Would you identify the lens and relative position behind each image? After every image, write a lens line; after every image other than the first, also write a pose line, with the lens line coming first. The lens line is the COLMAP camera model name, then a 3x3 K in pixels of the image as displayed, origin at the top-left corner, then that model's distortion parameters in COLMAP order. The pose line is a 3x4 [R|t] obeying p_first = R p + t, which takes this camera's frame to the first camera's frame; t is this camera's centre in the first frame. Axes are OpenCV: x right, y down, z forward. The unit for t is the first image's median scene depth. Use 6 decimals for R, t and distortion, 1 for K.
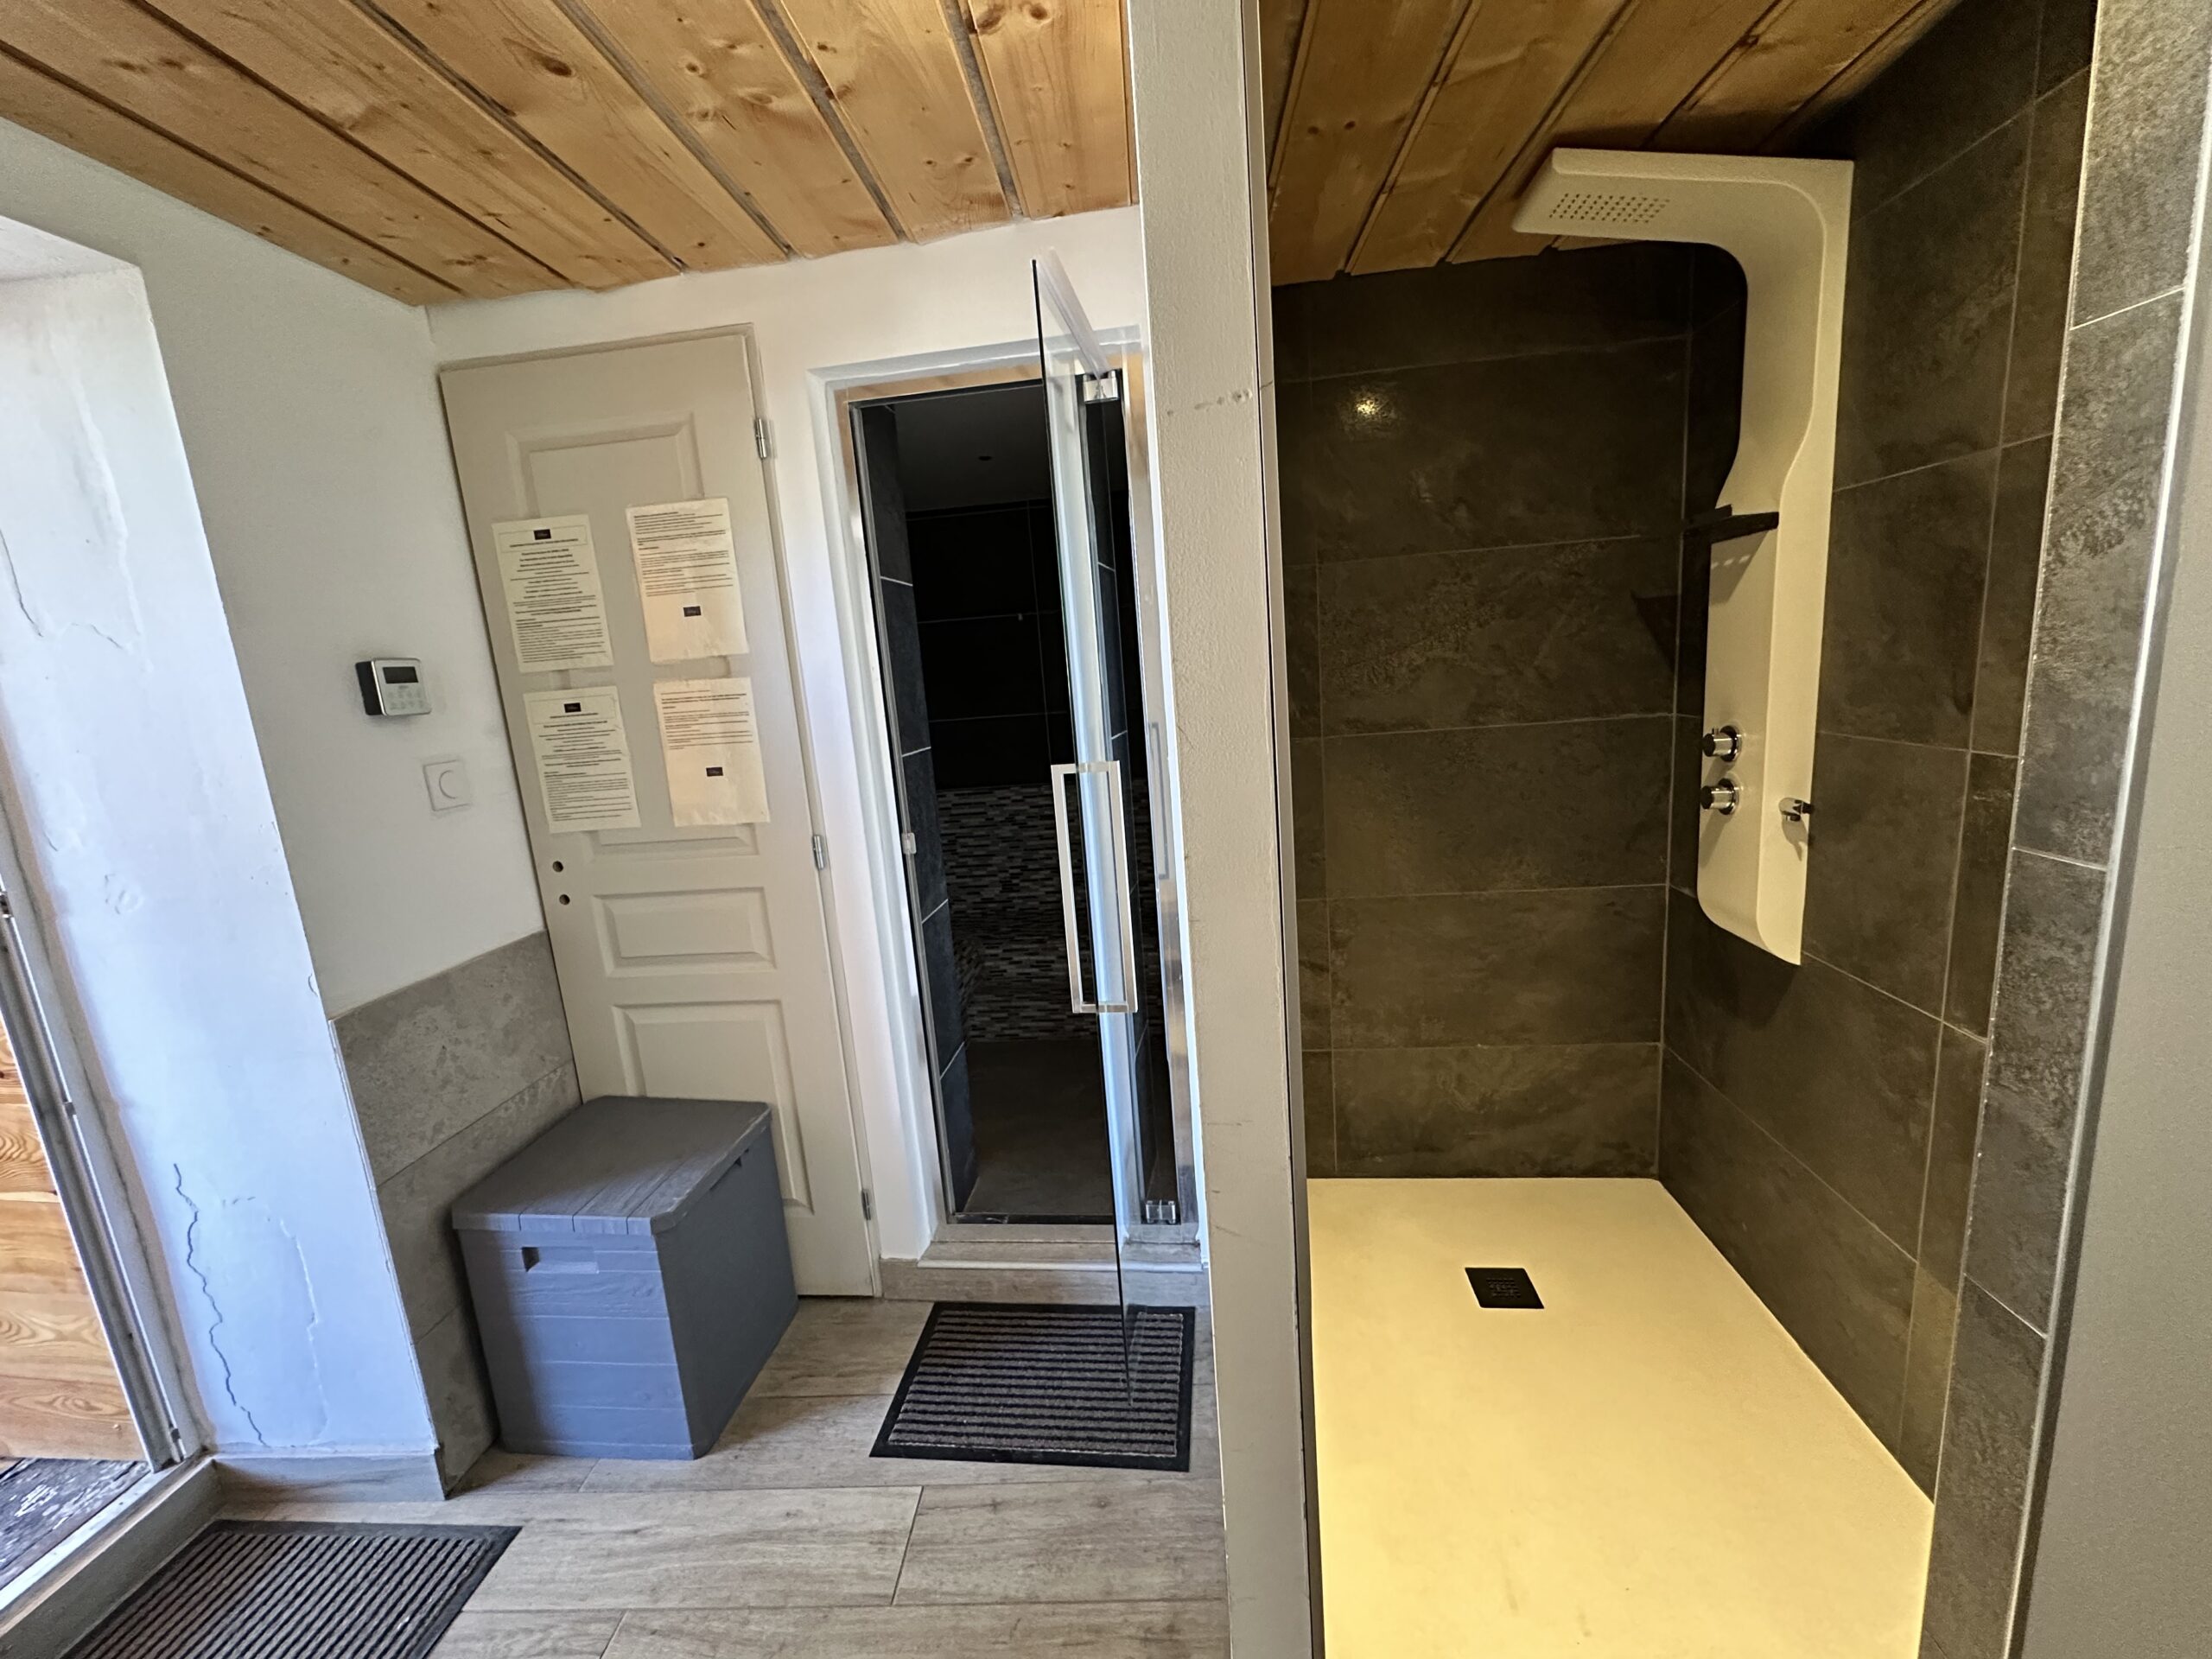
lens RADIAL K [[894.4, 0, 1110.3], [0, 894.4, 830.8], [0, 0, 1]] dist [-0.000643, 0.000251]
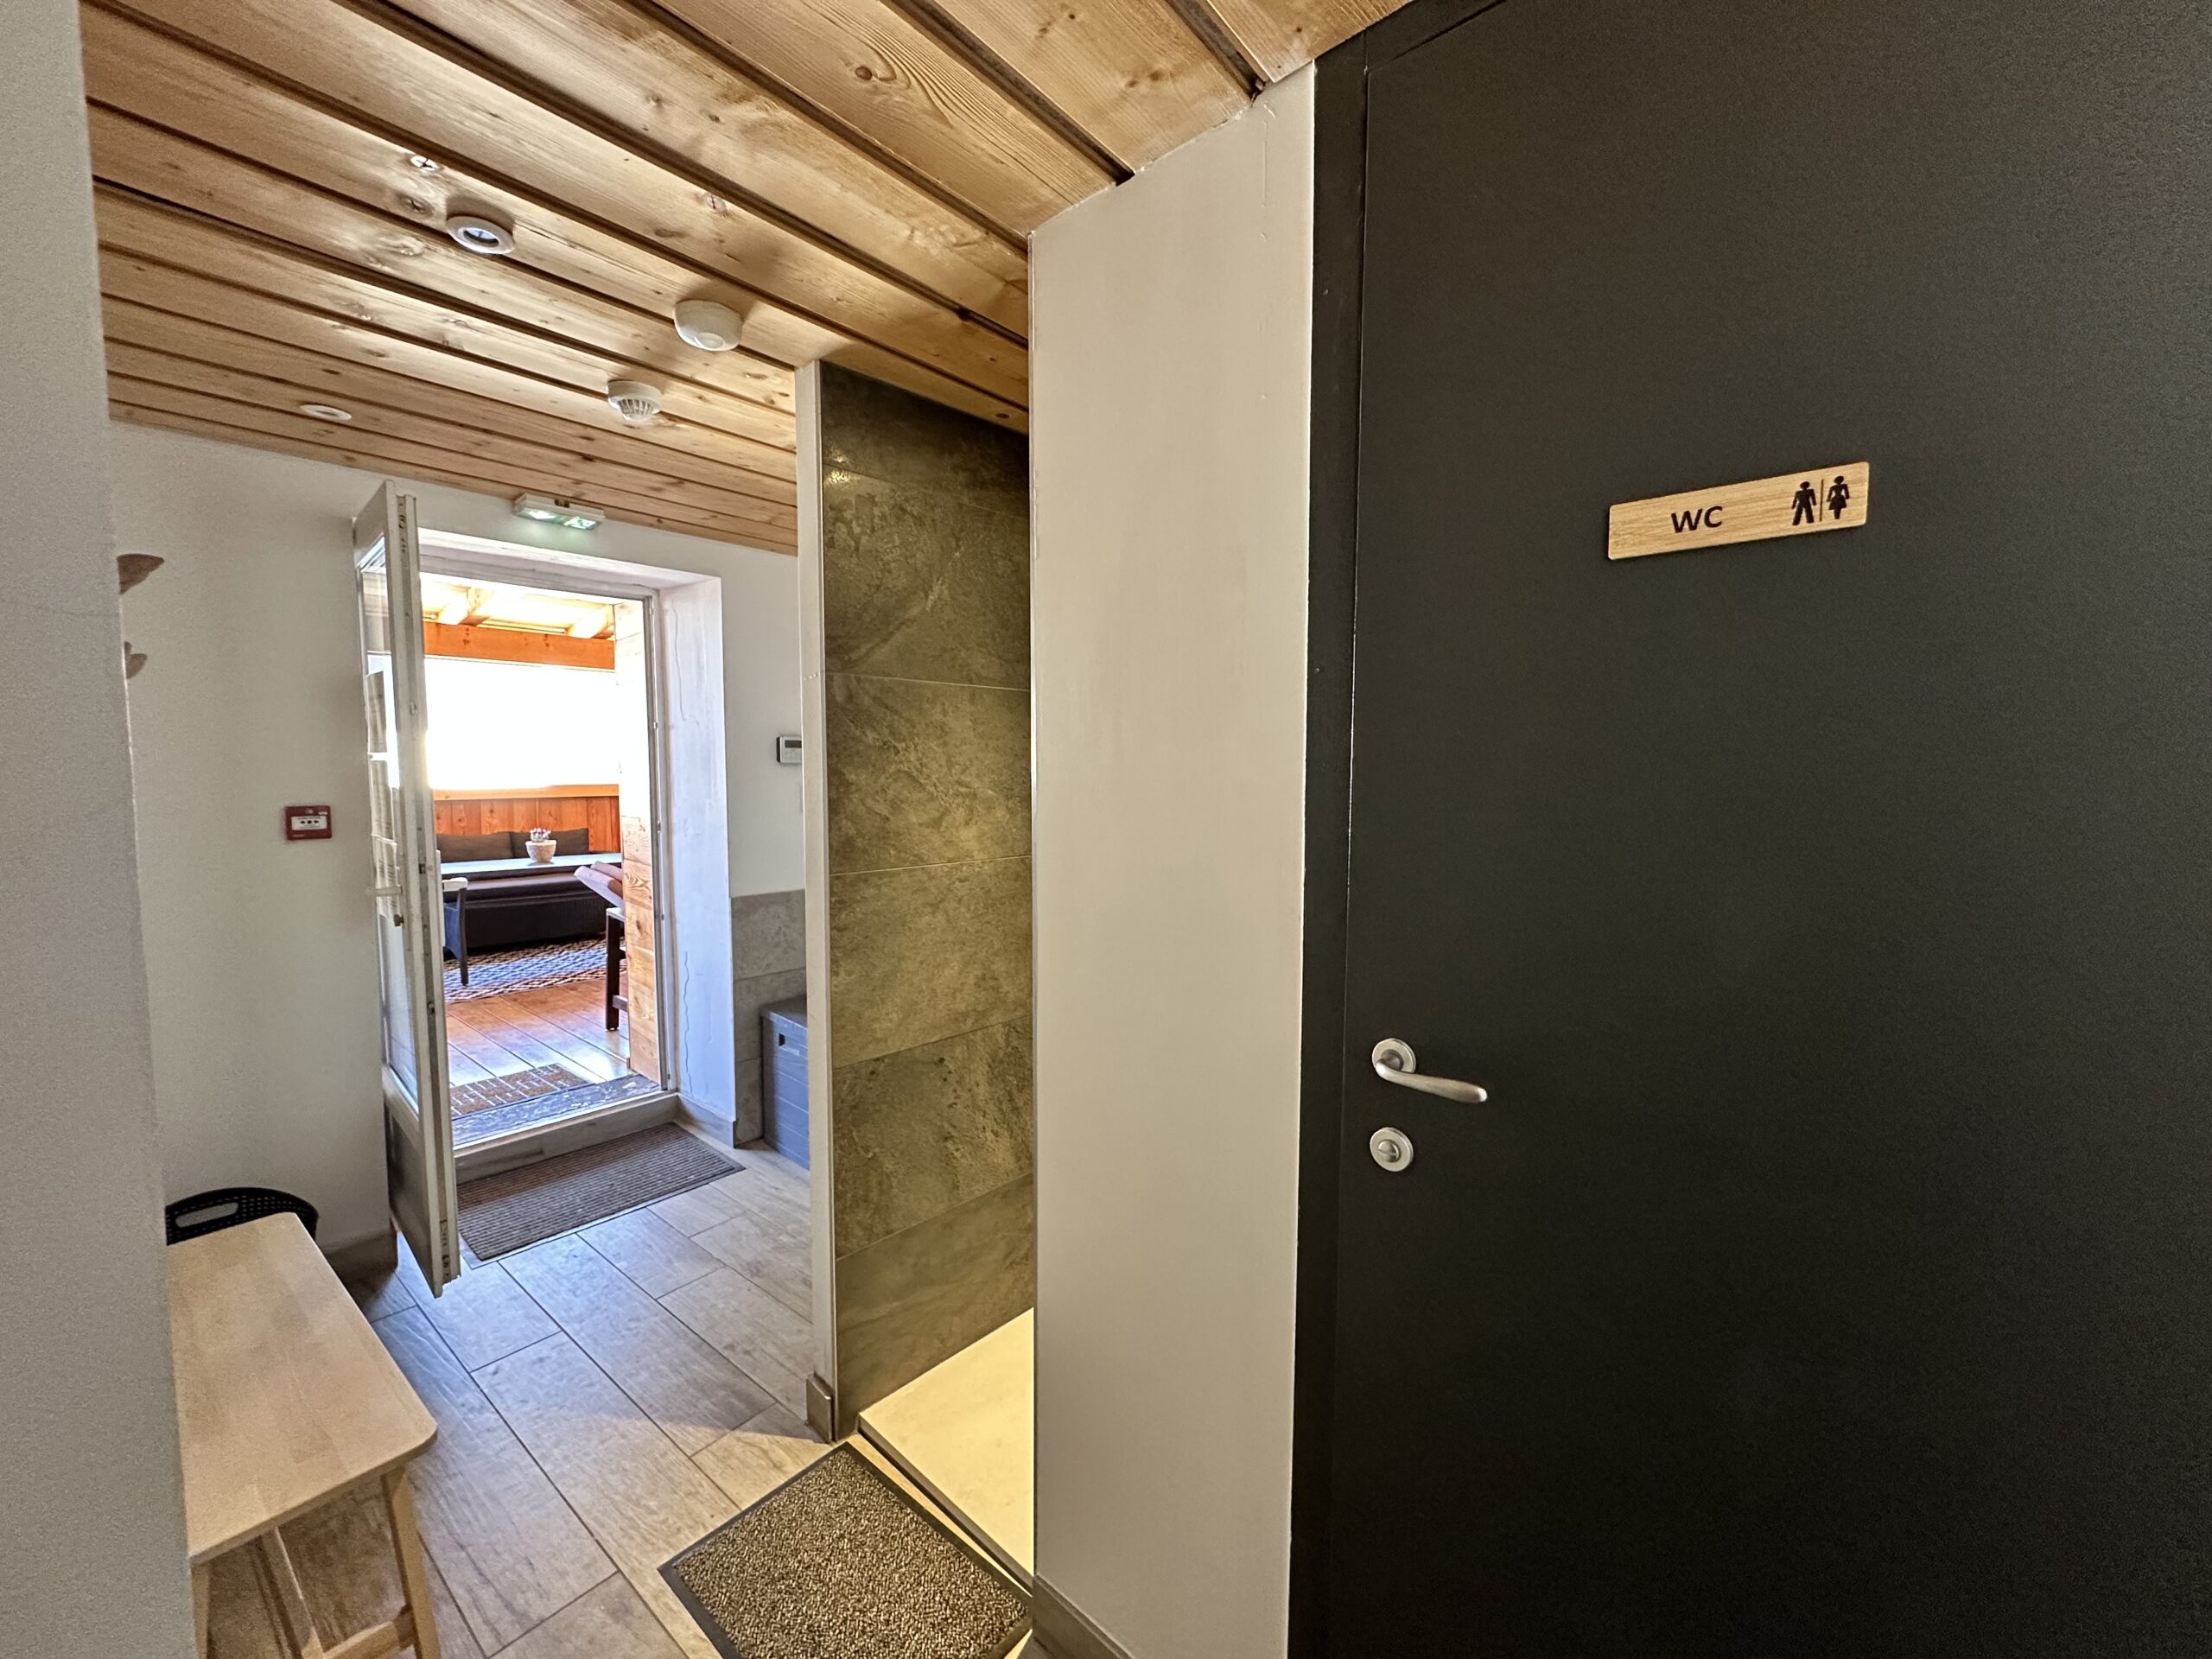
lens RADIAL K [[894.4, 0, 1110.2], [0, 894.4, 833.3], [0, 0, 1]] dist [-0.000643, 0.000251]
pose [[0.804886, 0.124950, -0.580125, 1.022764], [-0.175425, 0.983990, -0.031455, -0.033462], [0.566907, 0.127086, 0.813920, -0.246463]]
